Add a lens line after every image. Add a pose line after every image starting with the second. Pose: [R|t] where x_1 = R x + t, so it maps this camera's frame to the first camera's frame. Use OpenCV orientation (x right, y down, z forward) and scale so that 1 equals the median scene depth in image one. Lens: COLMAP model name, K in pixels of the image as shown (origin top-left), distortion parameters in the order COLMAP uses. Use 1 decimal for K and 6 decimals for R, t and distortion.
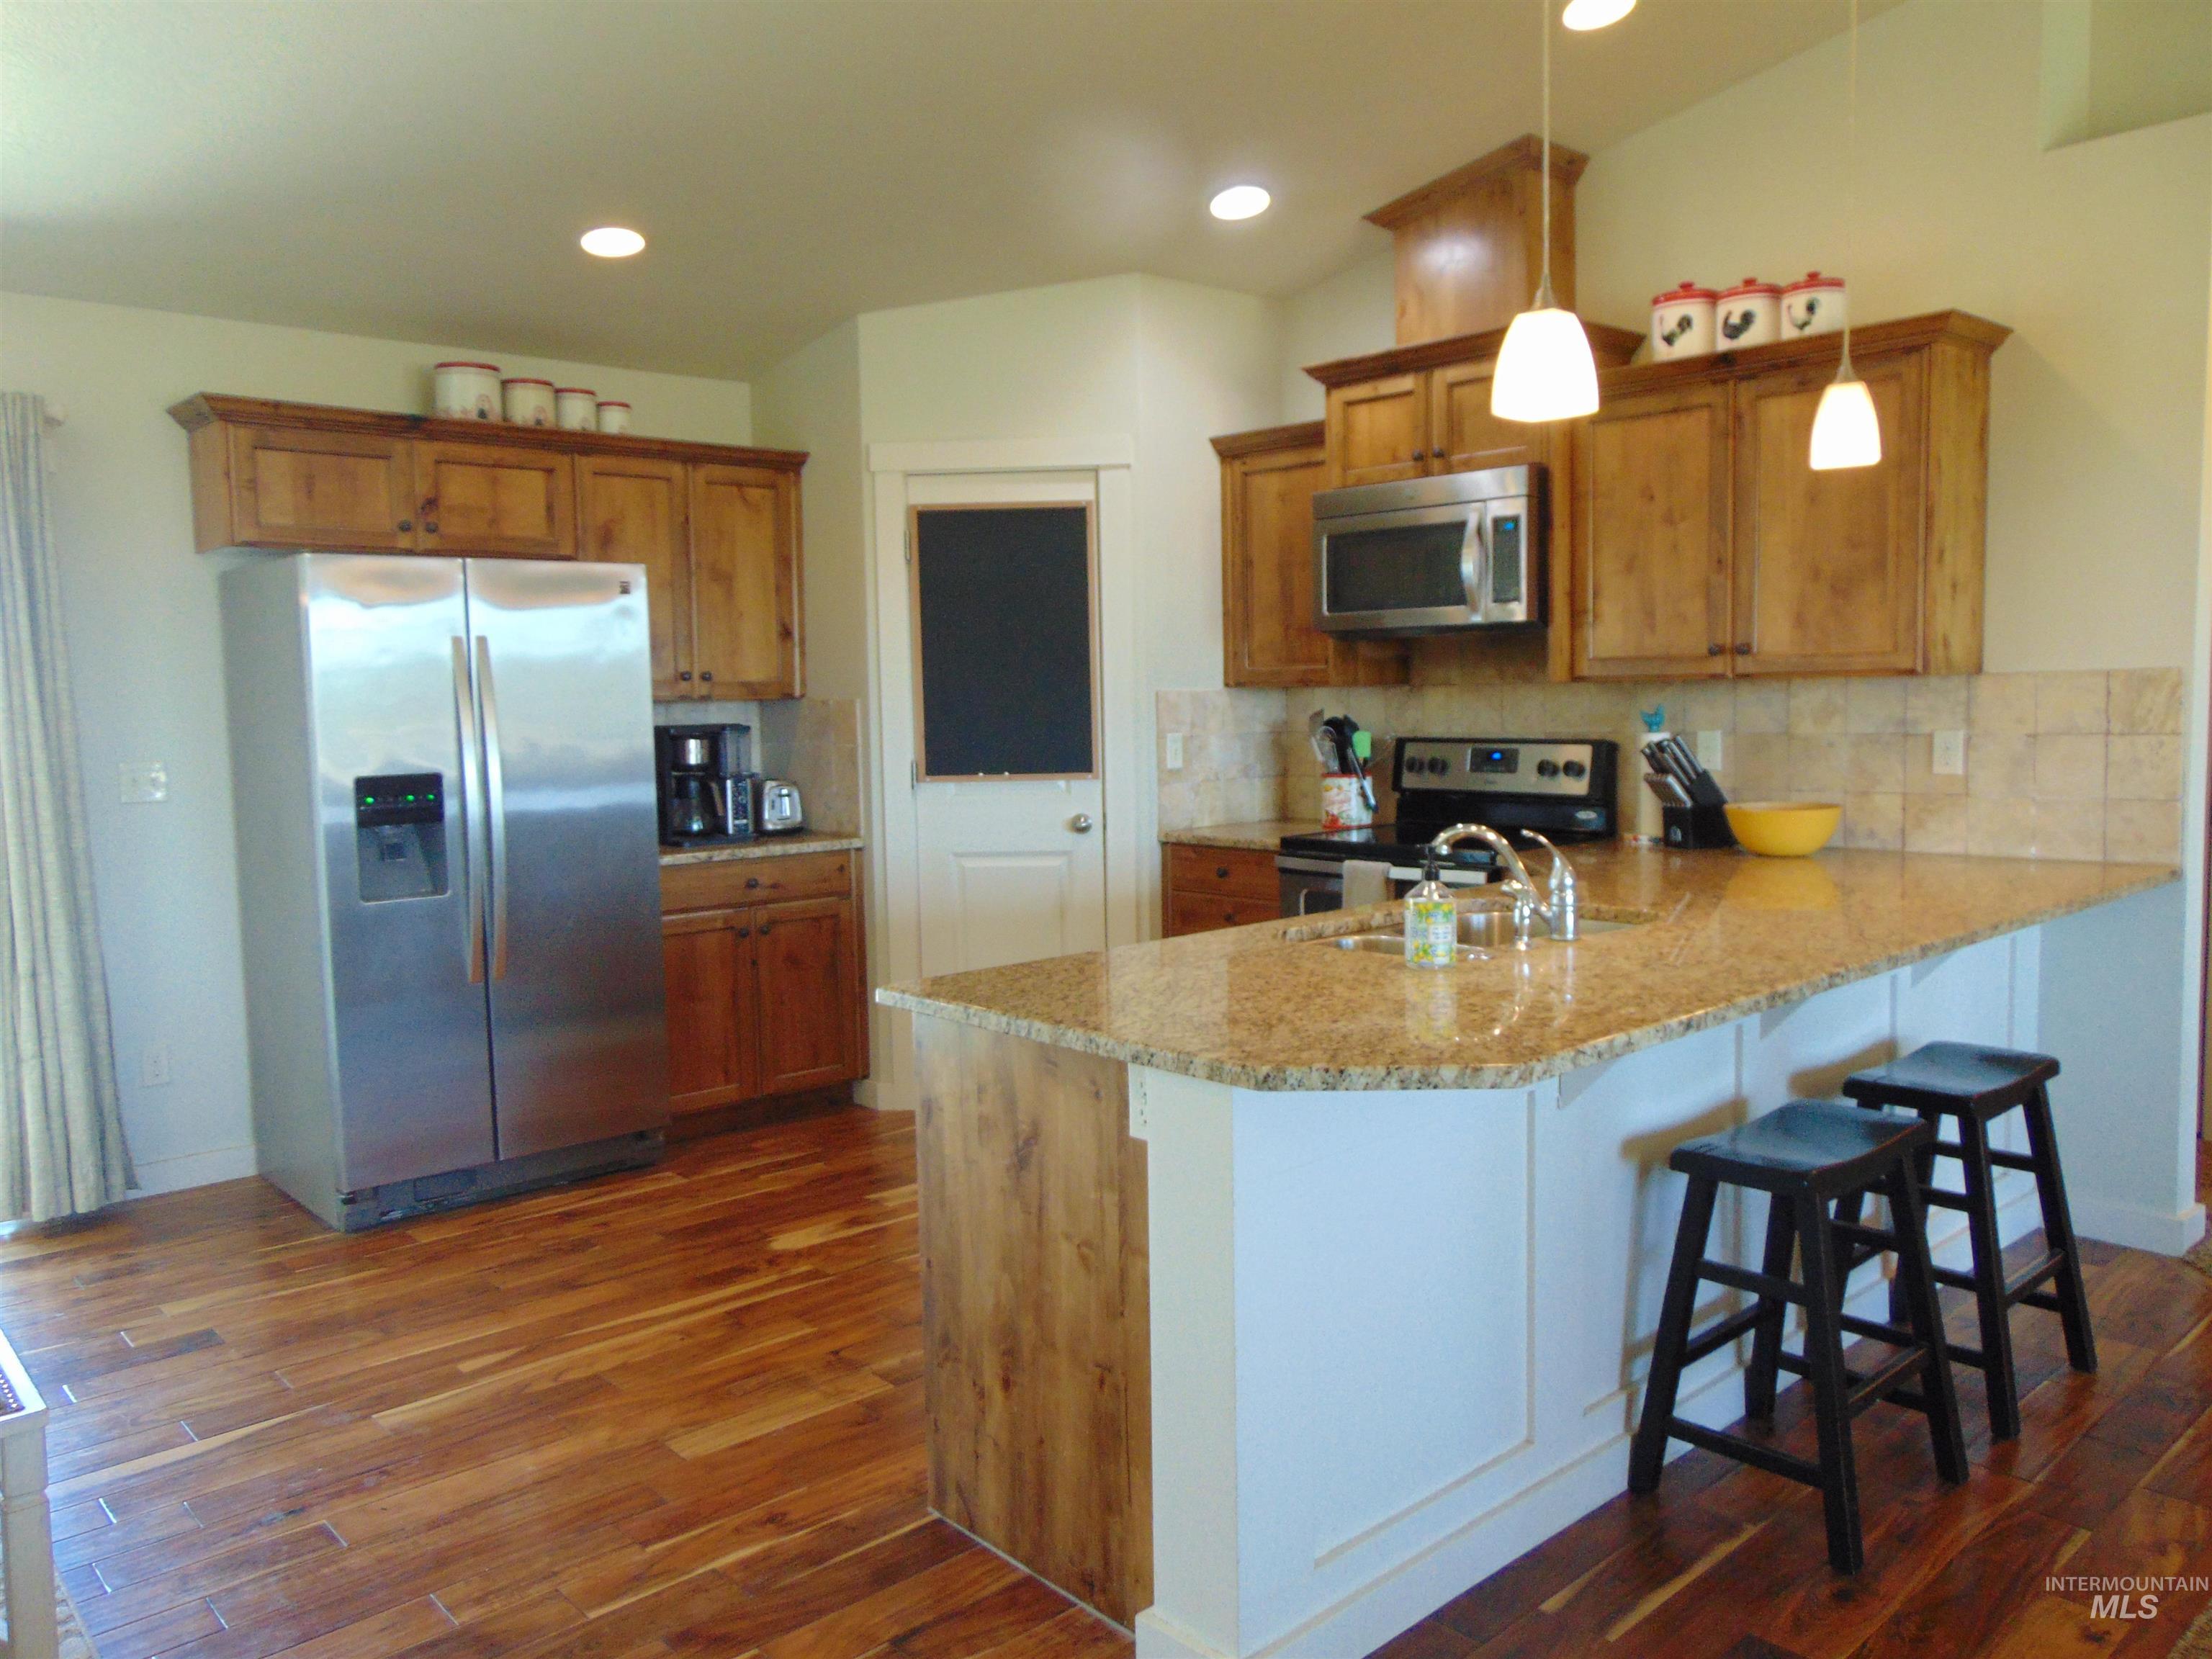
lens RADIAL K [[1640.5, 0, 1106.0], [0, 1640.5, 829.5], [0, 0, 1]] dist [-0.053038, 0.105829]
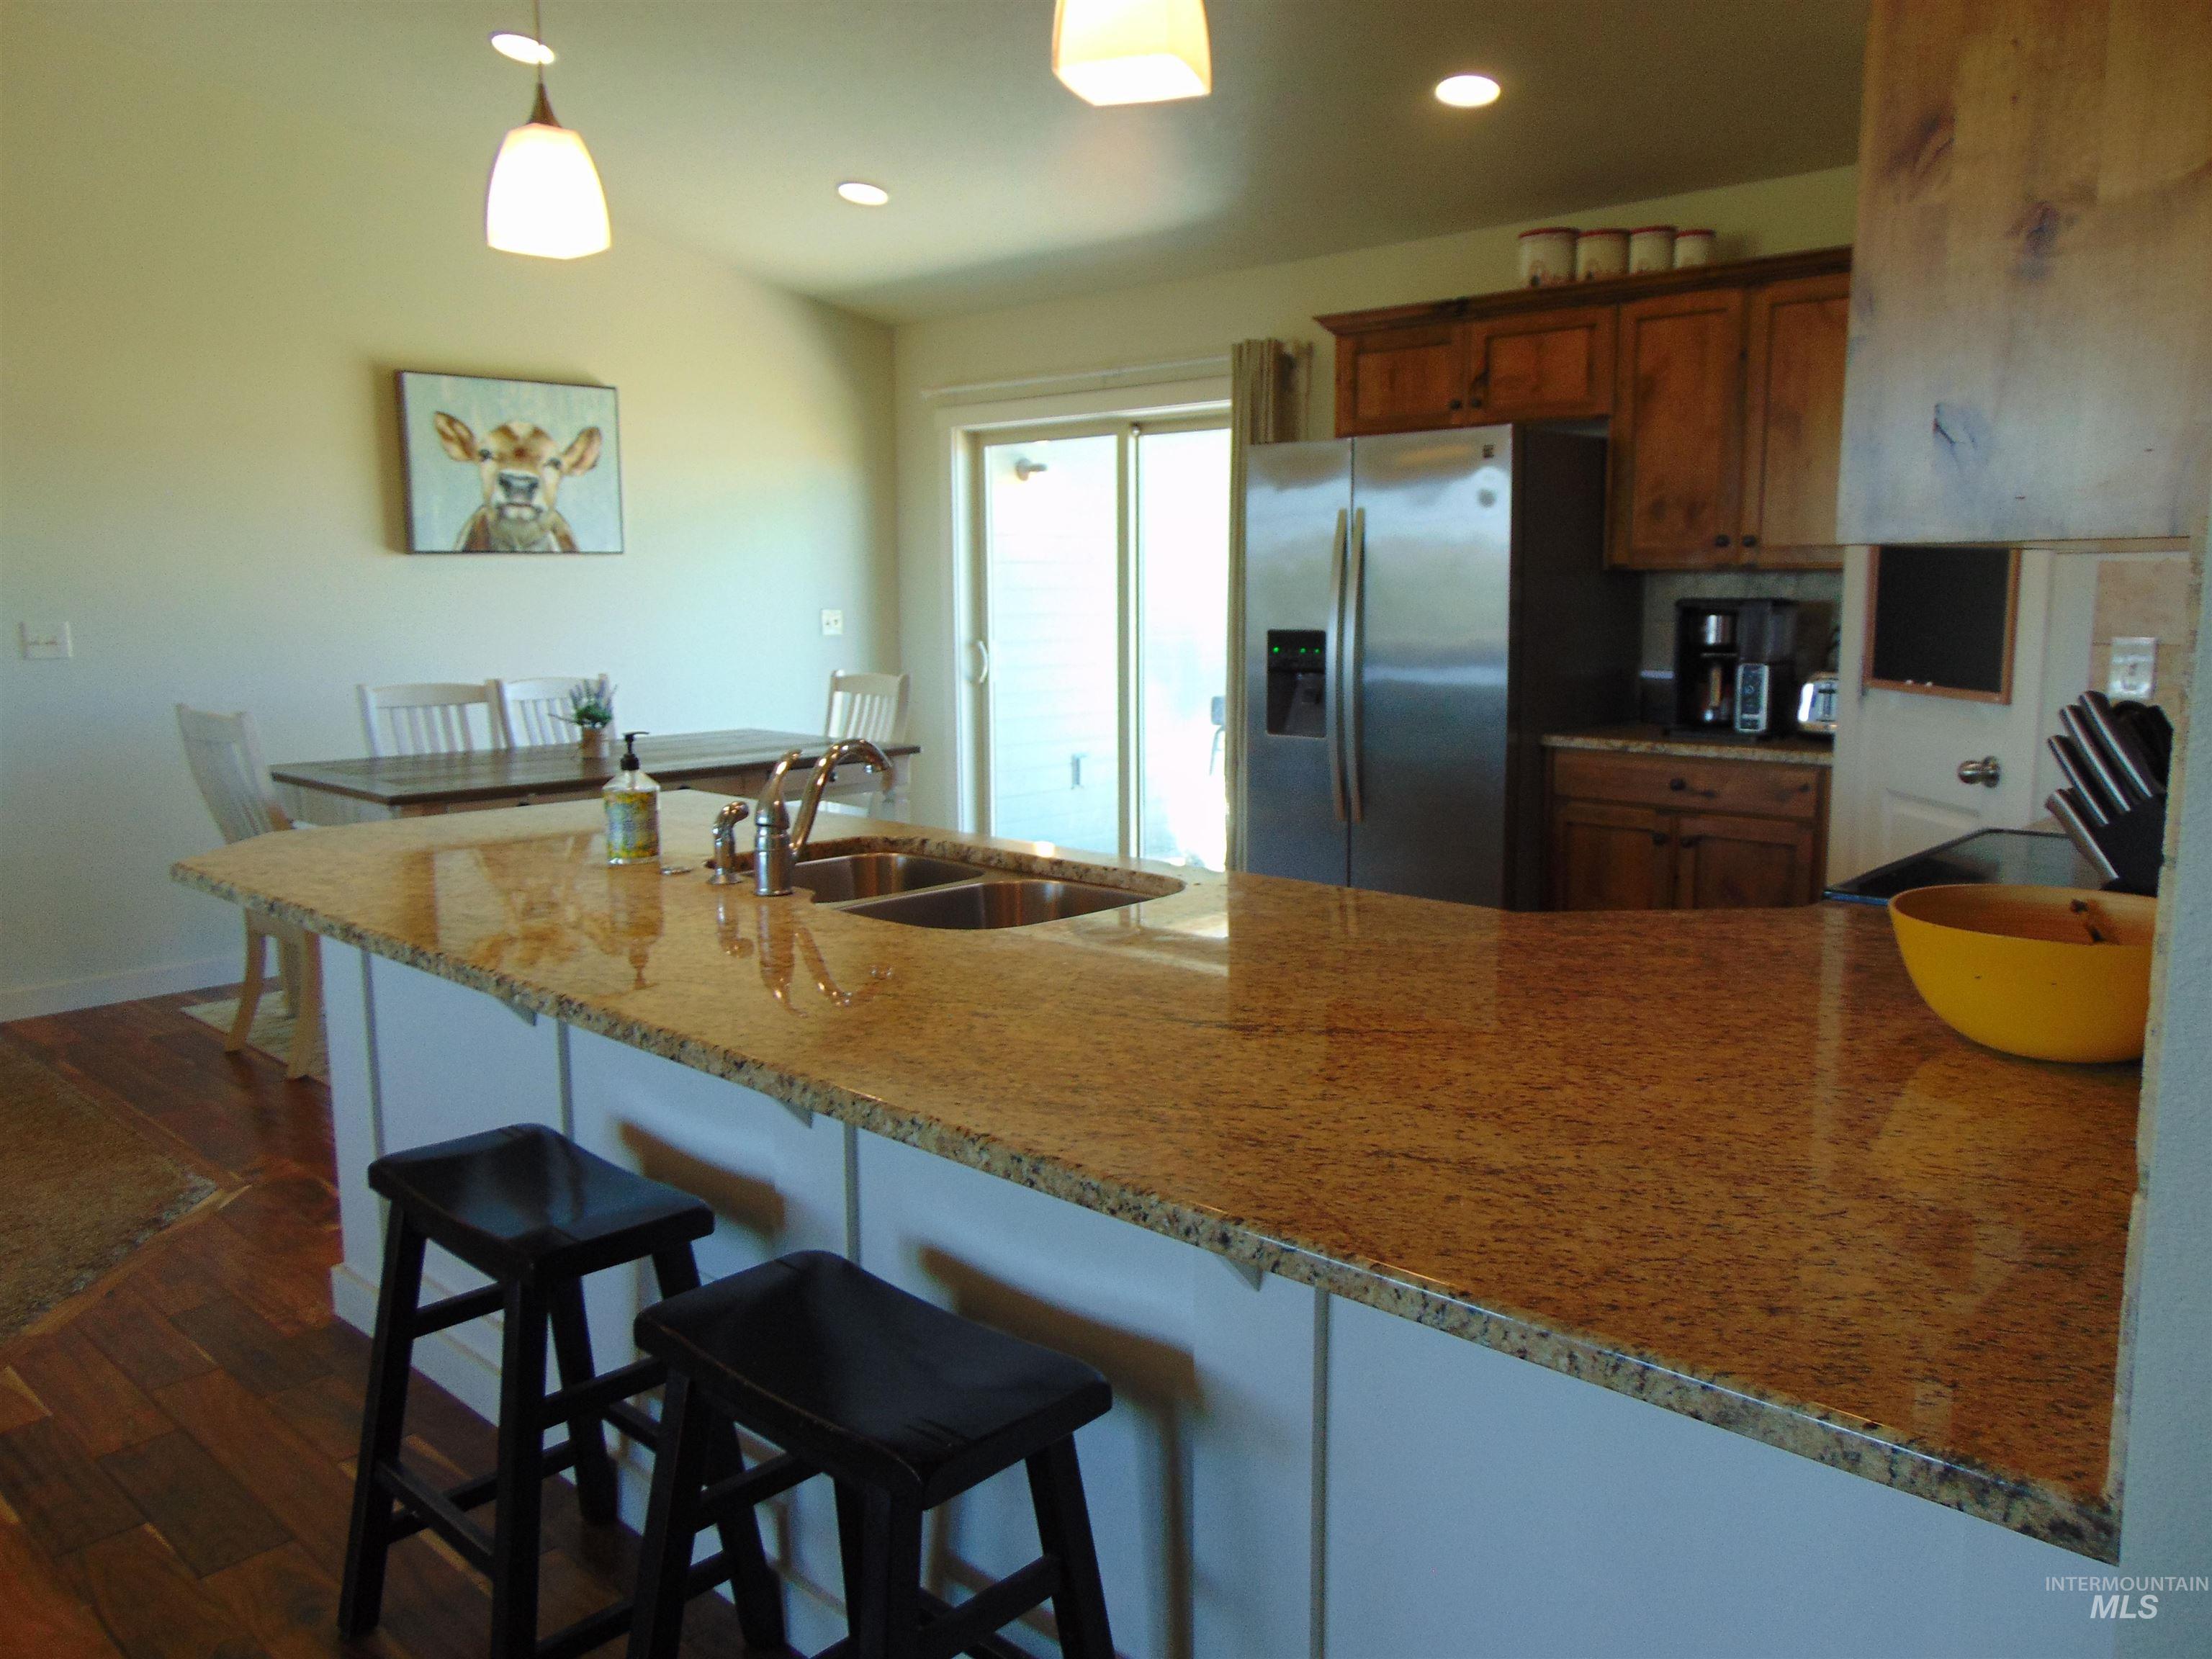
lens RADIAL K [[1640.5, 0, 1106.0], [0, 1640.5, 829.5], [0, 0, 1]] dist [-0.053038, 0.105829]
pose [[0.083584, 0.166637, -0.982469, 0.674560], [-0.079126, 0.983916, 0.160151, -0.063959], [0.993354, 0.064353, 0.095425, 0.691340]]
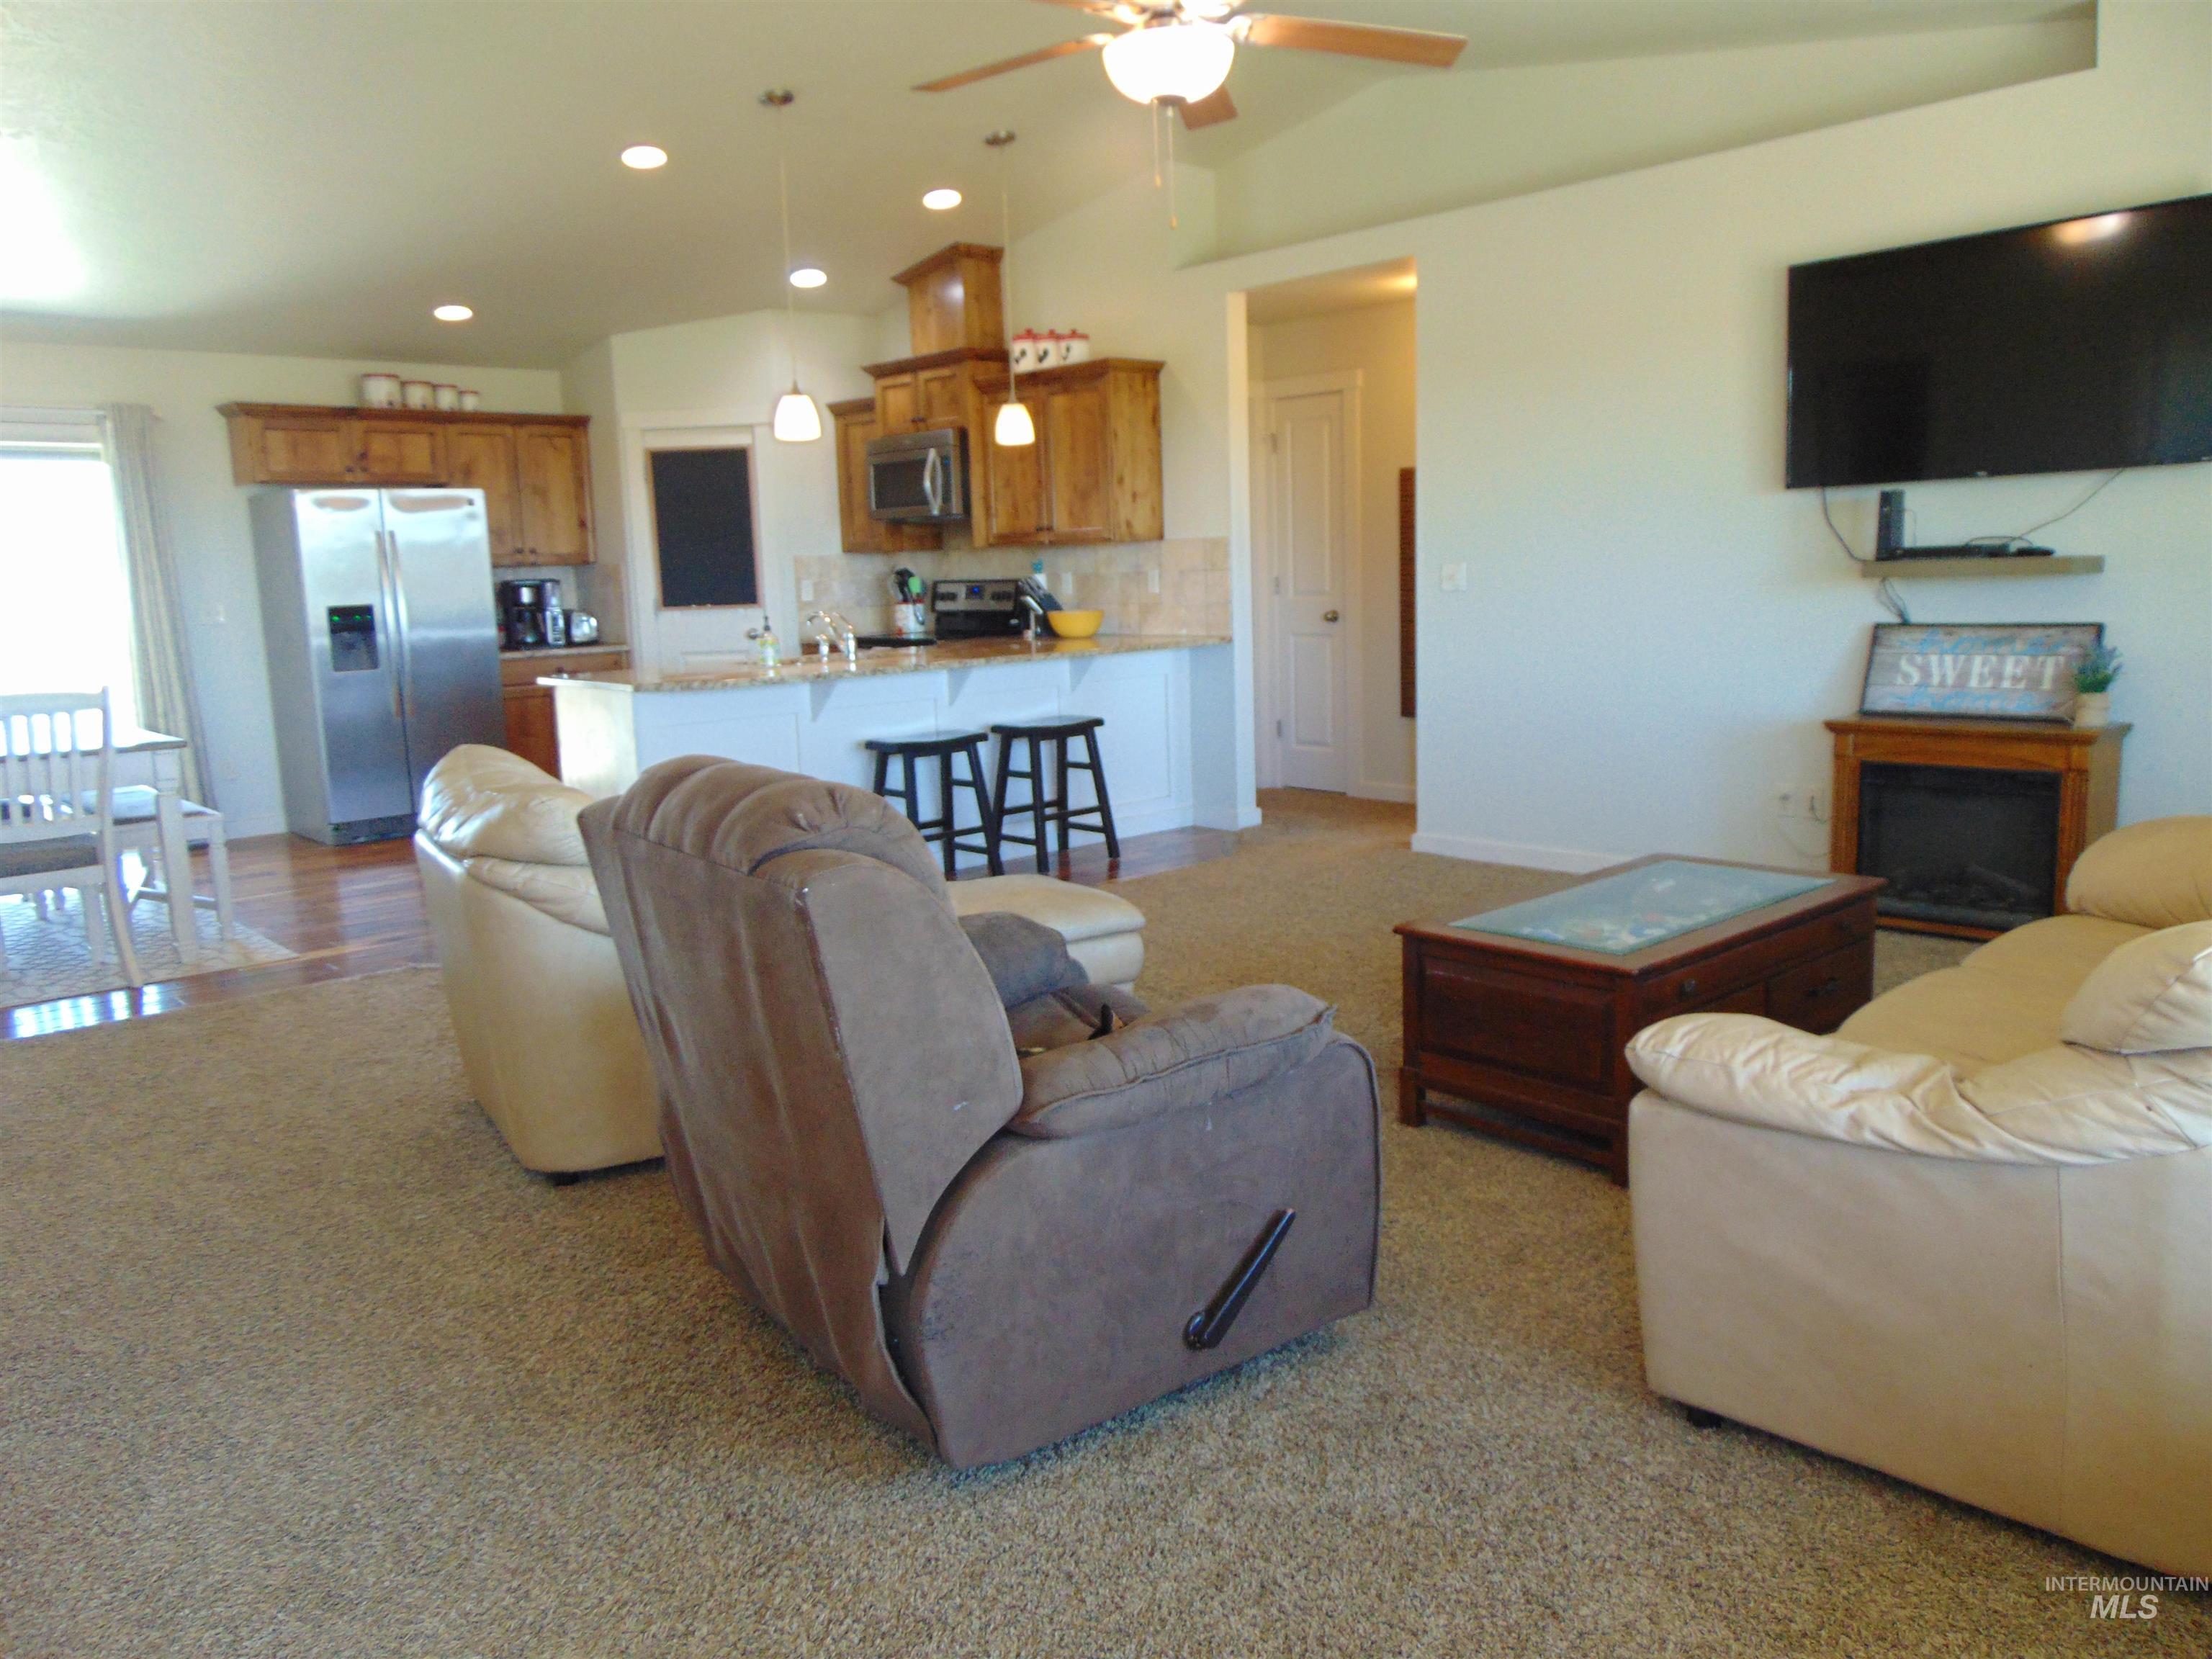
lens RADIAL K [[1640.5, 0, 1106.0], [0, 1640.5, 829.5], [0, 0, 1]] dist [-0.053038, 0.105829]
pose [[0.999921, -0.012450, -0.001721, 0.411299], [0.012548, 0.996692, 0.080293, 0.078206], [0.000716, -0.080309, 0.996770, -0.840951]]
